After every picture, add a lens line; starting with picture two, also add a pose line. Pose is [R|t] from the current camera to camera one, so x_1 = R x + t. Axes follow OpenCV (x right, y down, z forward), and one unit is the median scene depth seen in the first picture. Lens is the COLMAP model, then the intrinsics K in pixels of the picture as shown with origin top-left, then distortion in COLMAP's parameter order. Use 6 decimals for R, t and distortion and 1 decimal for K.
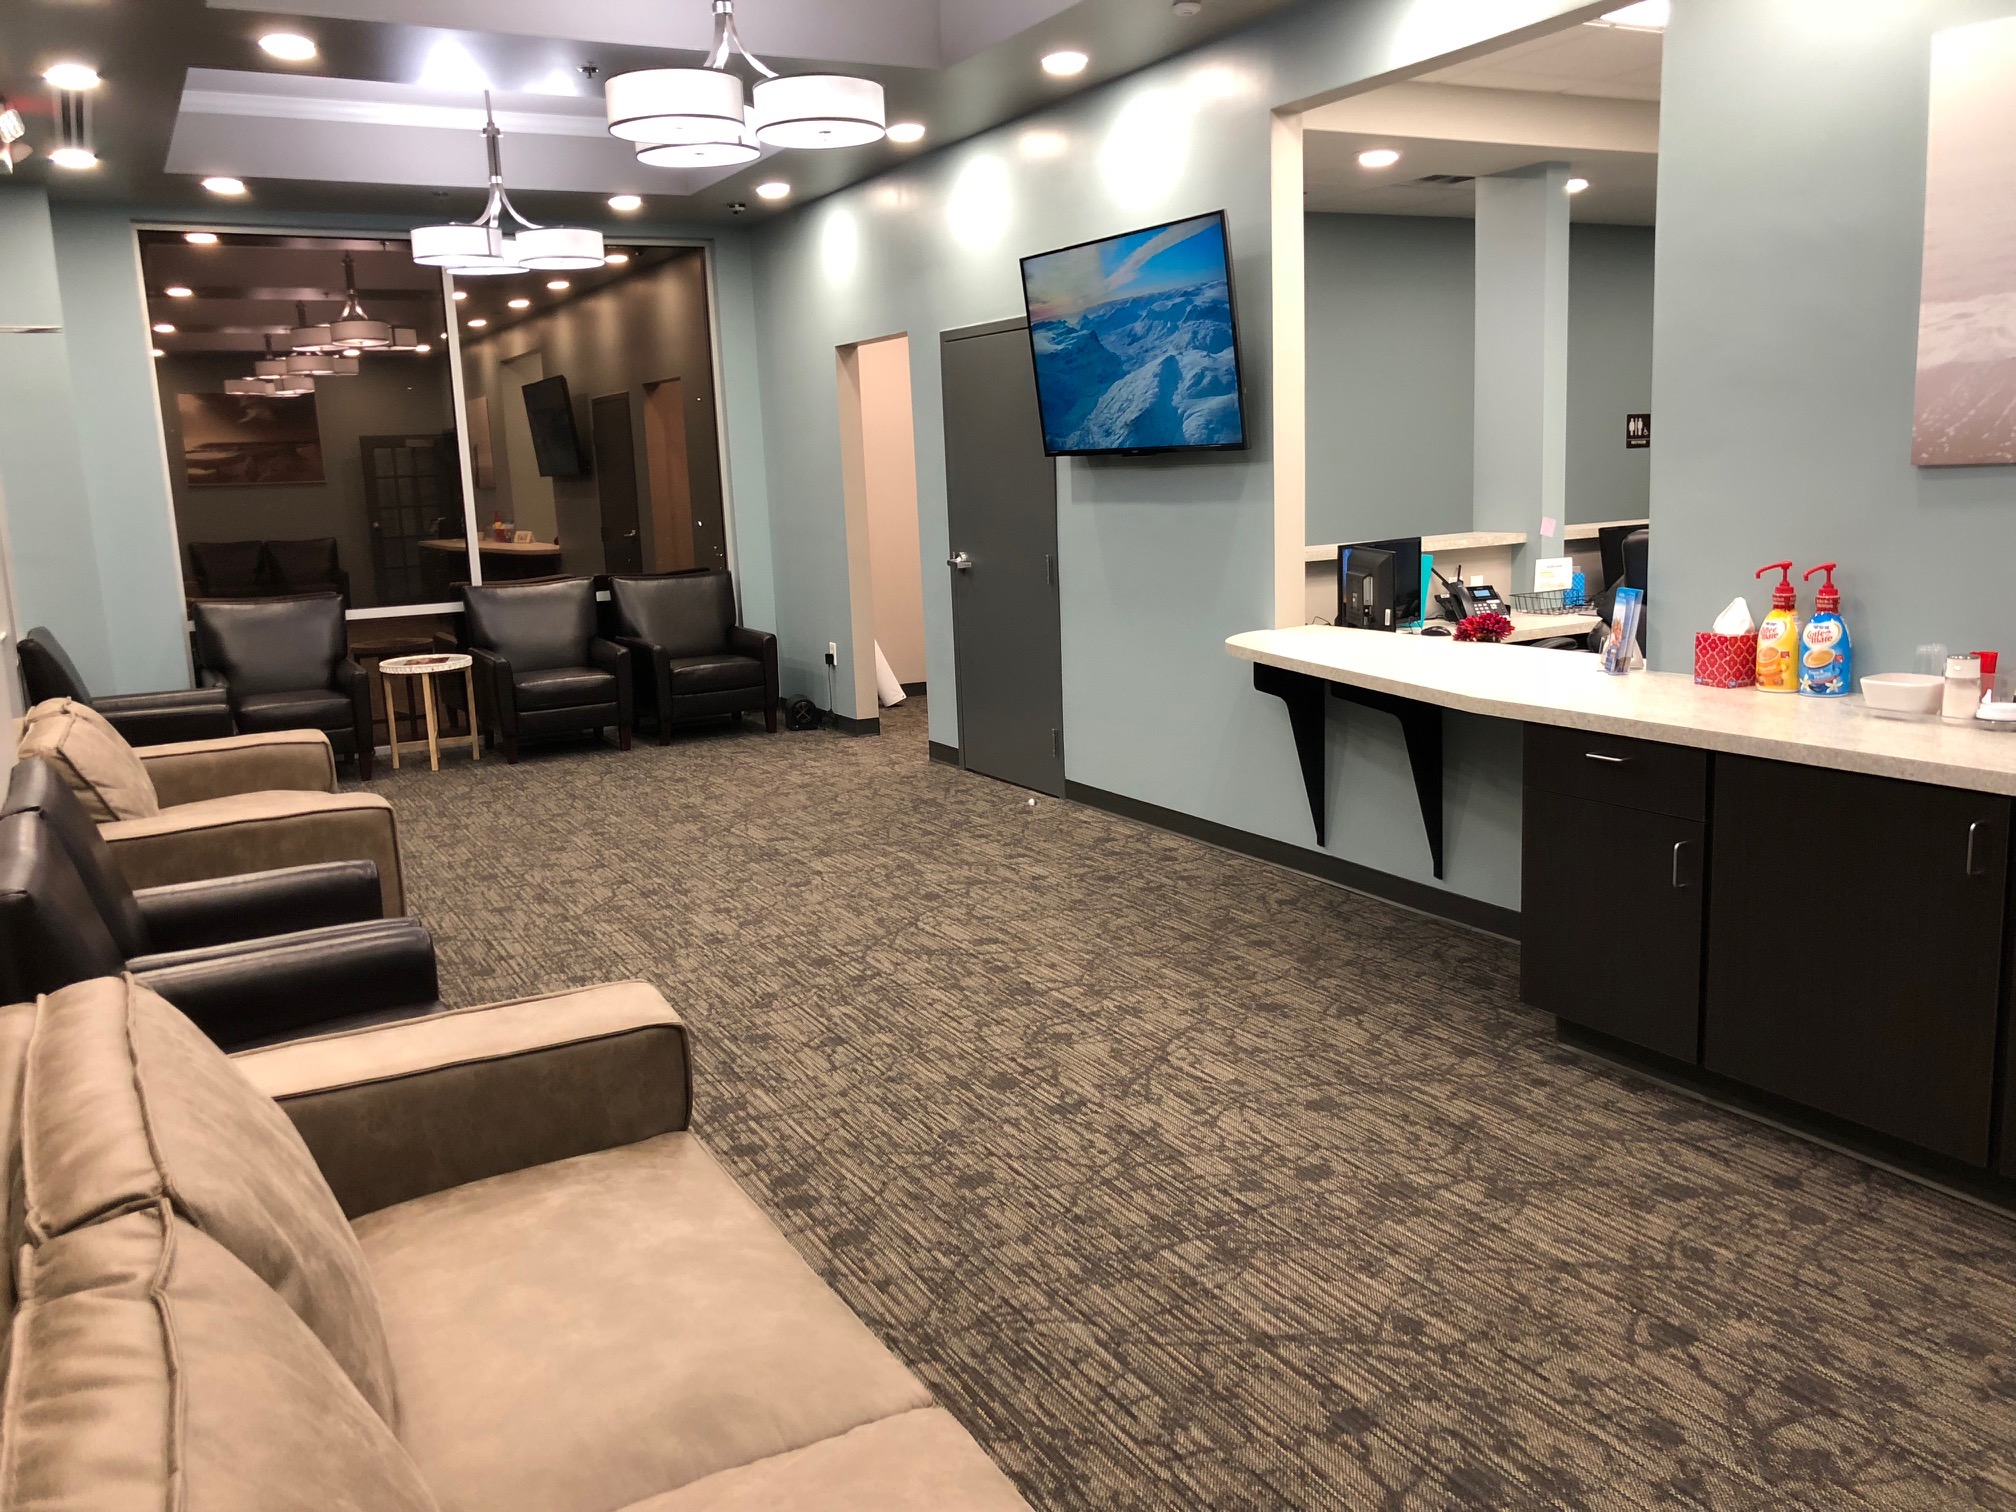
lens RADIAL K [[1645.3, 0, 1025.4], [0, 1645.3, 755.5], [0, 0, 1]] dist [0.053103, -0.076534]
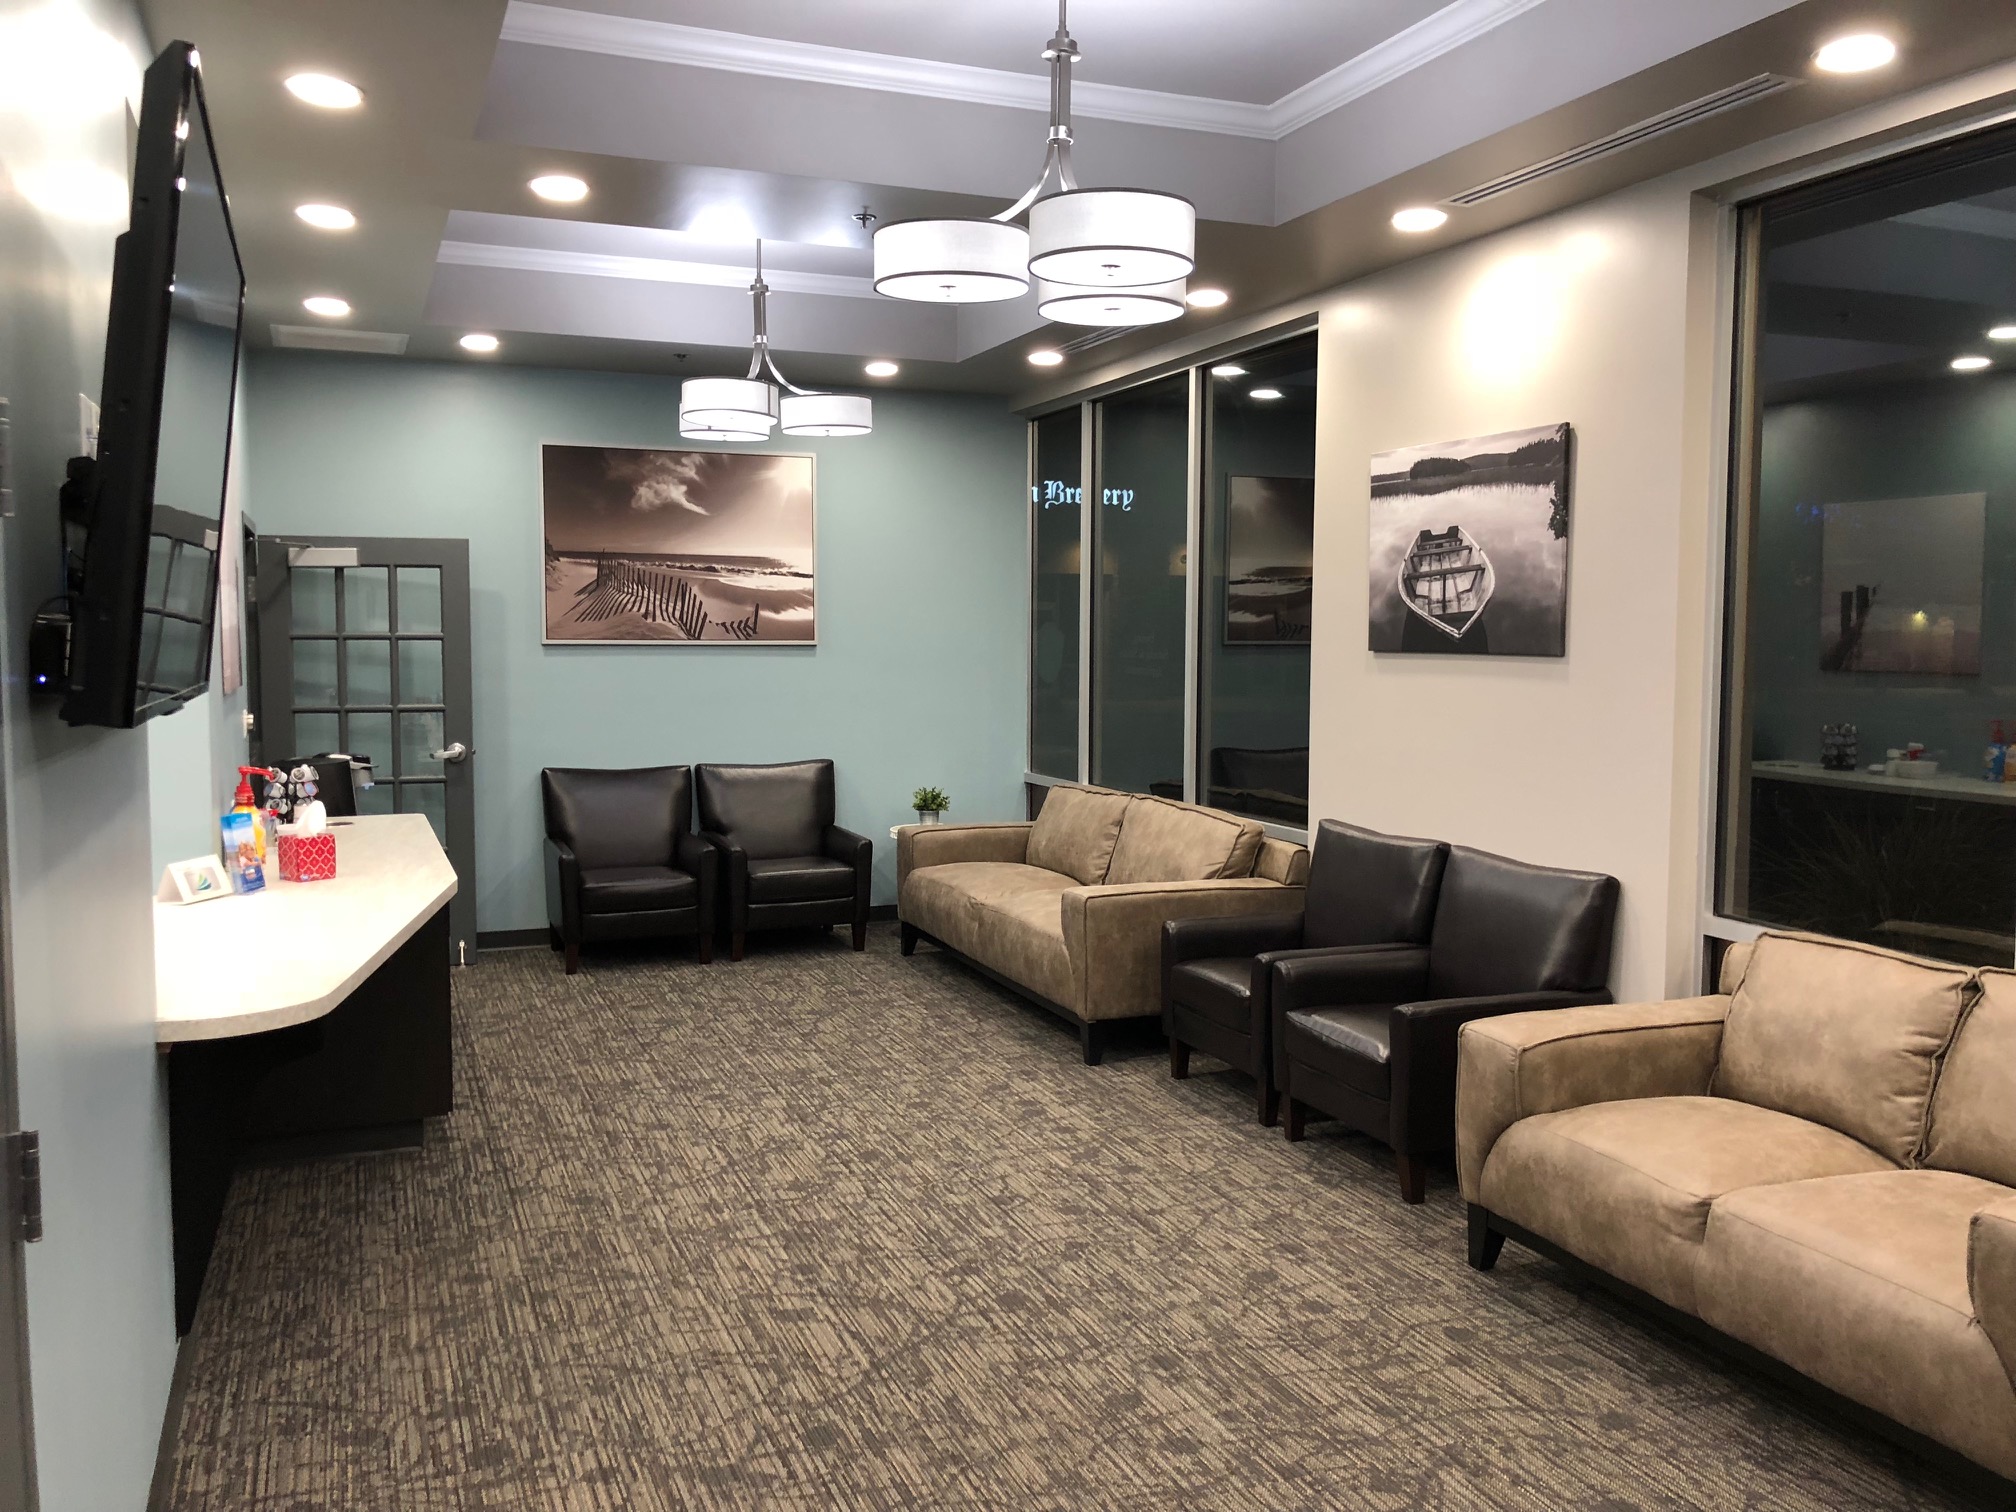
lens RADIAL K [[1645.3, 0, 1006.1], [0, 1645.3, 735.7], [0, 0, 1]] dist [0.053103, -0.076534]
pose [[-0.991275, 0.024528, 0.129511, -0.255434], [0.054580, 0.970725, 0.233912, -0.357532], [-0.119982, 0.238939, -0.963593, 1.886508]]
